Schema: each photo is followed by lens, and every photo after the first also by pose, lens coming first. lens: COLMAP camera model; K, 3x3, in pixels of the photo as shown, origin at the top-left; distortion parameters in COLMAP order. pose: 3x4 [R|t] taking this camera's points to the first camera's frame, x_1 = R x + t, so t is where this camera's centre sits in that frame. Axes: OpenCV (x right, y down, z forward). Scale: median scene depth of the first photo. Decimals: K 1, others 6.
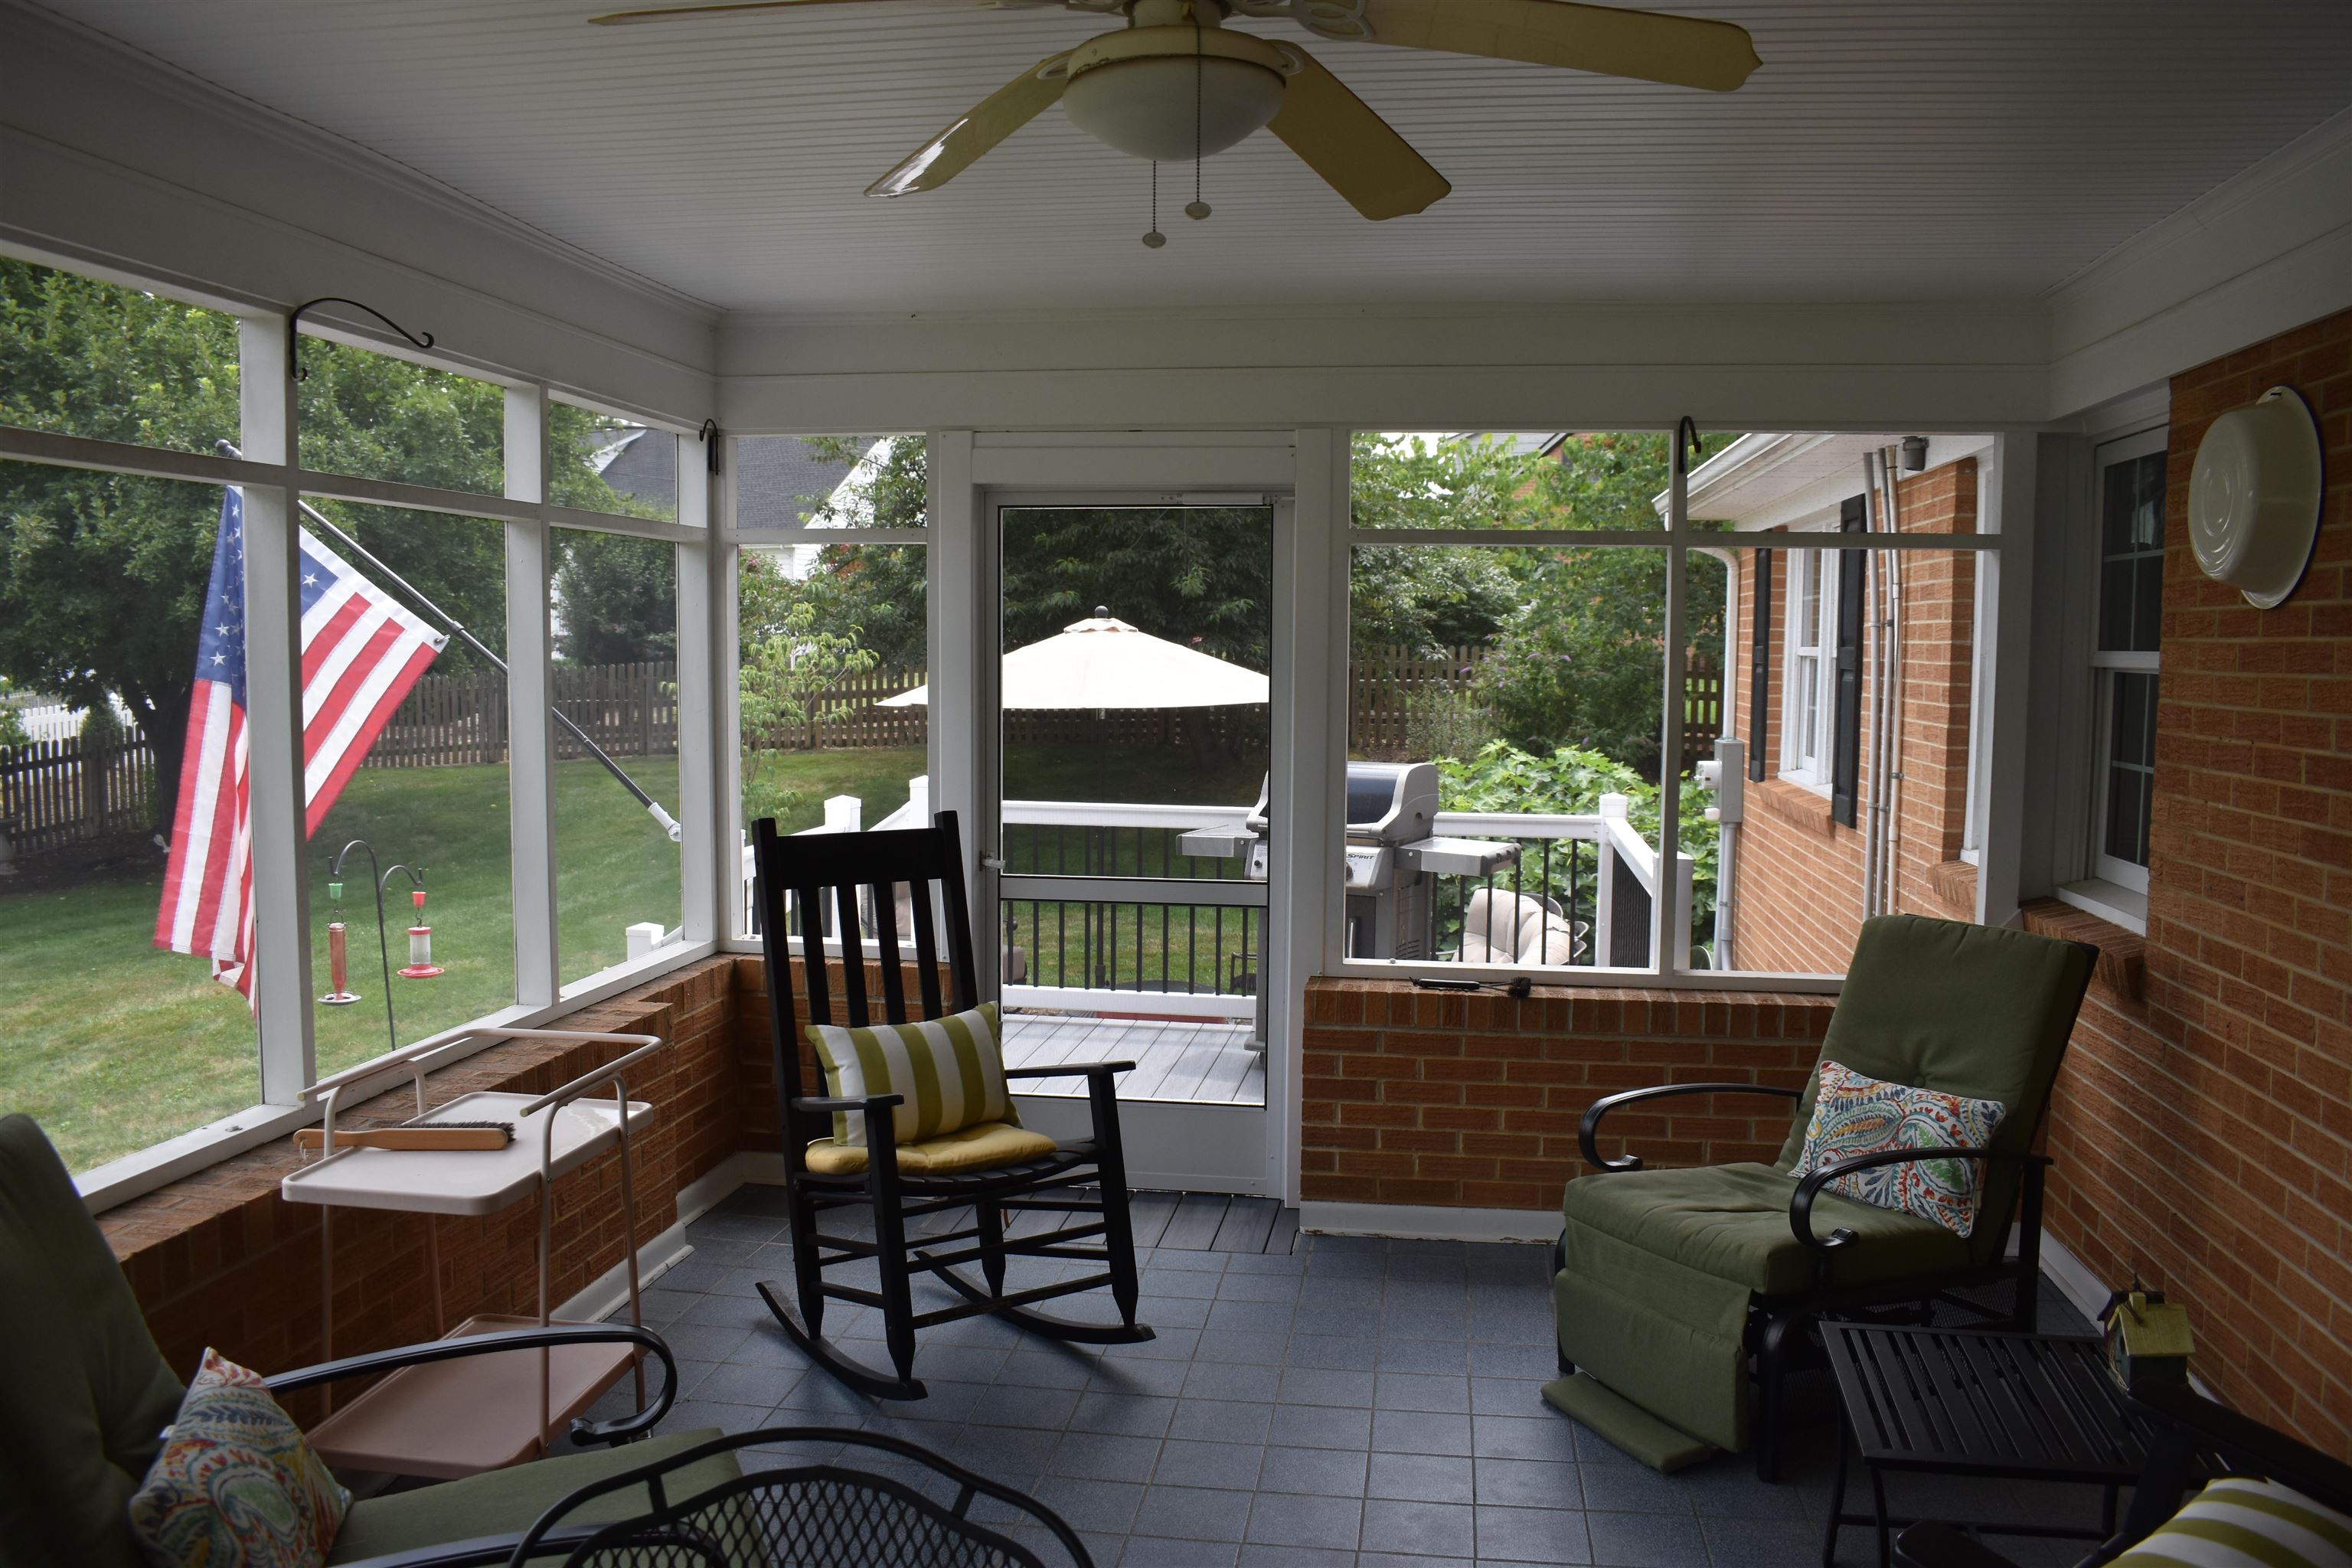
lens RADIAL K [[1837.8, 0, 1176.0], [0, 1837.8, 784.0], [0, 0, 1]] dist [-0.092493, 0.009574]
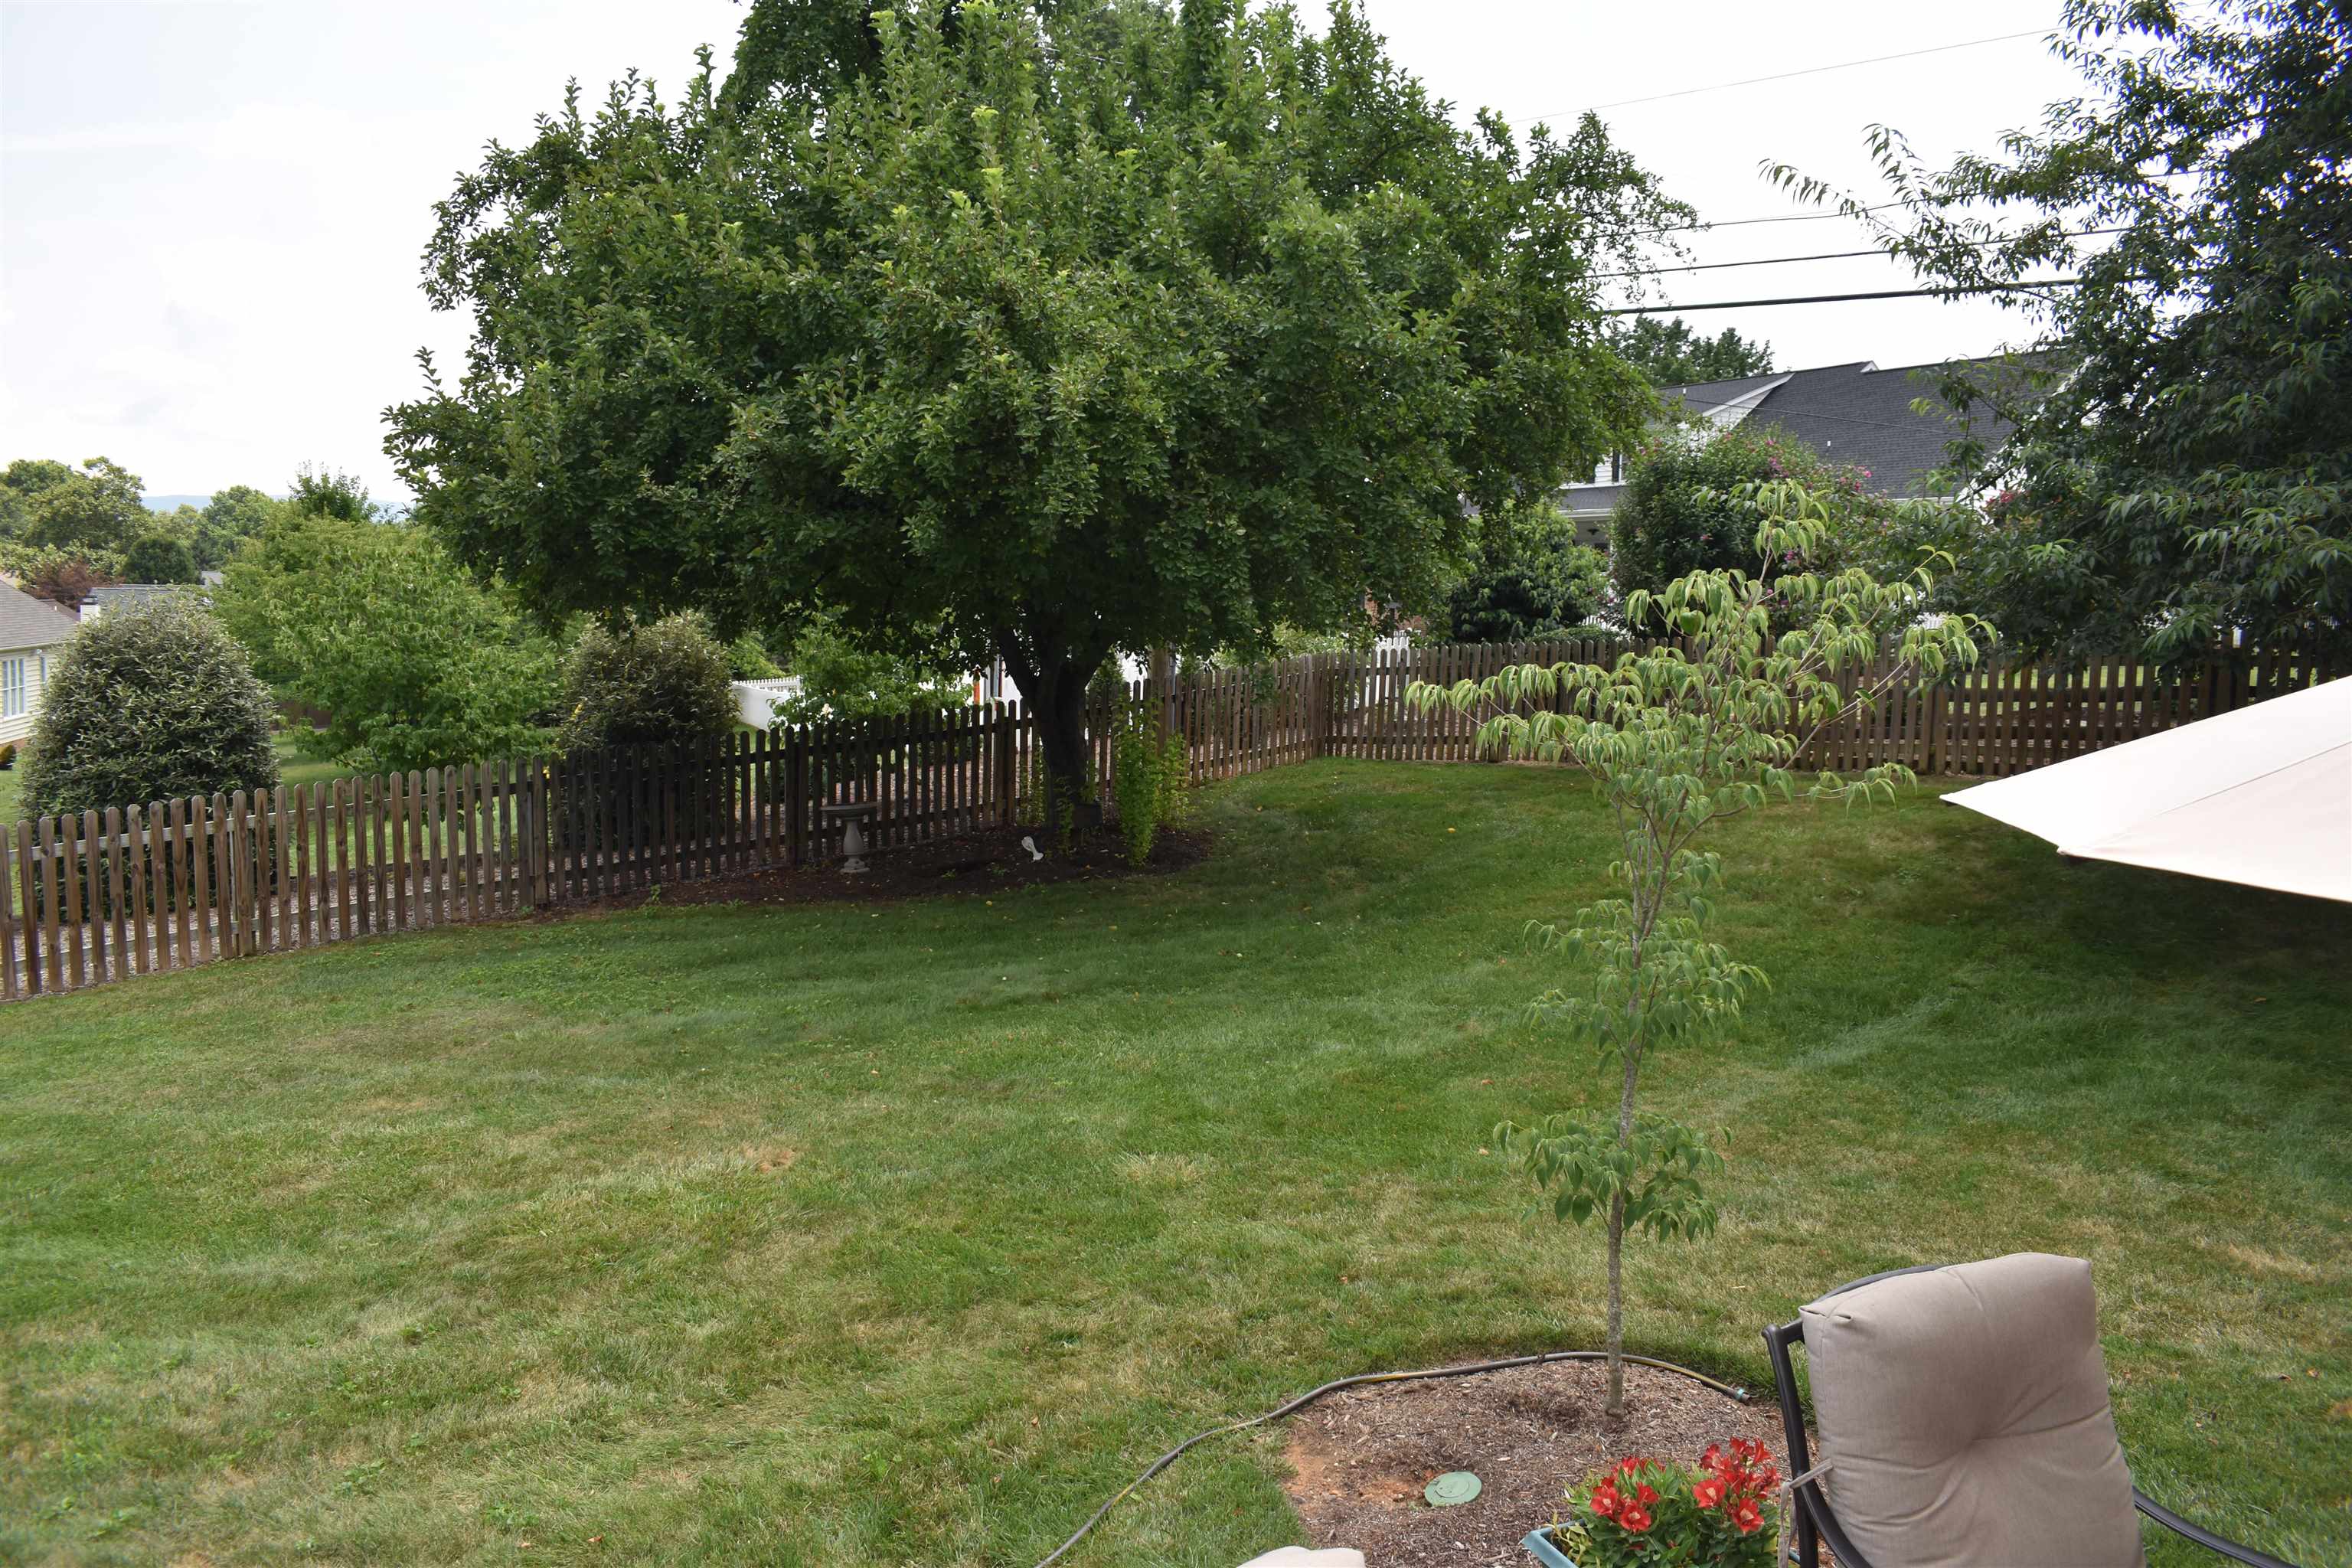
lens RADIAL K [[1837.8, 0, 1176.0], [0, 1837.8, 784.0], [0, 0, 1]] dist [-0.092493, 0.009574]
pose [[0.813880, 0.069970, -0.576804, -0.056925], [-0.061852, 0.997515, 0.033732, -0.027919], [0.577731, 0.008223, 0.816186, 0.407055]]
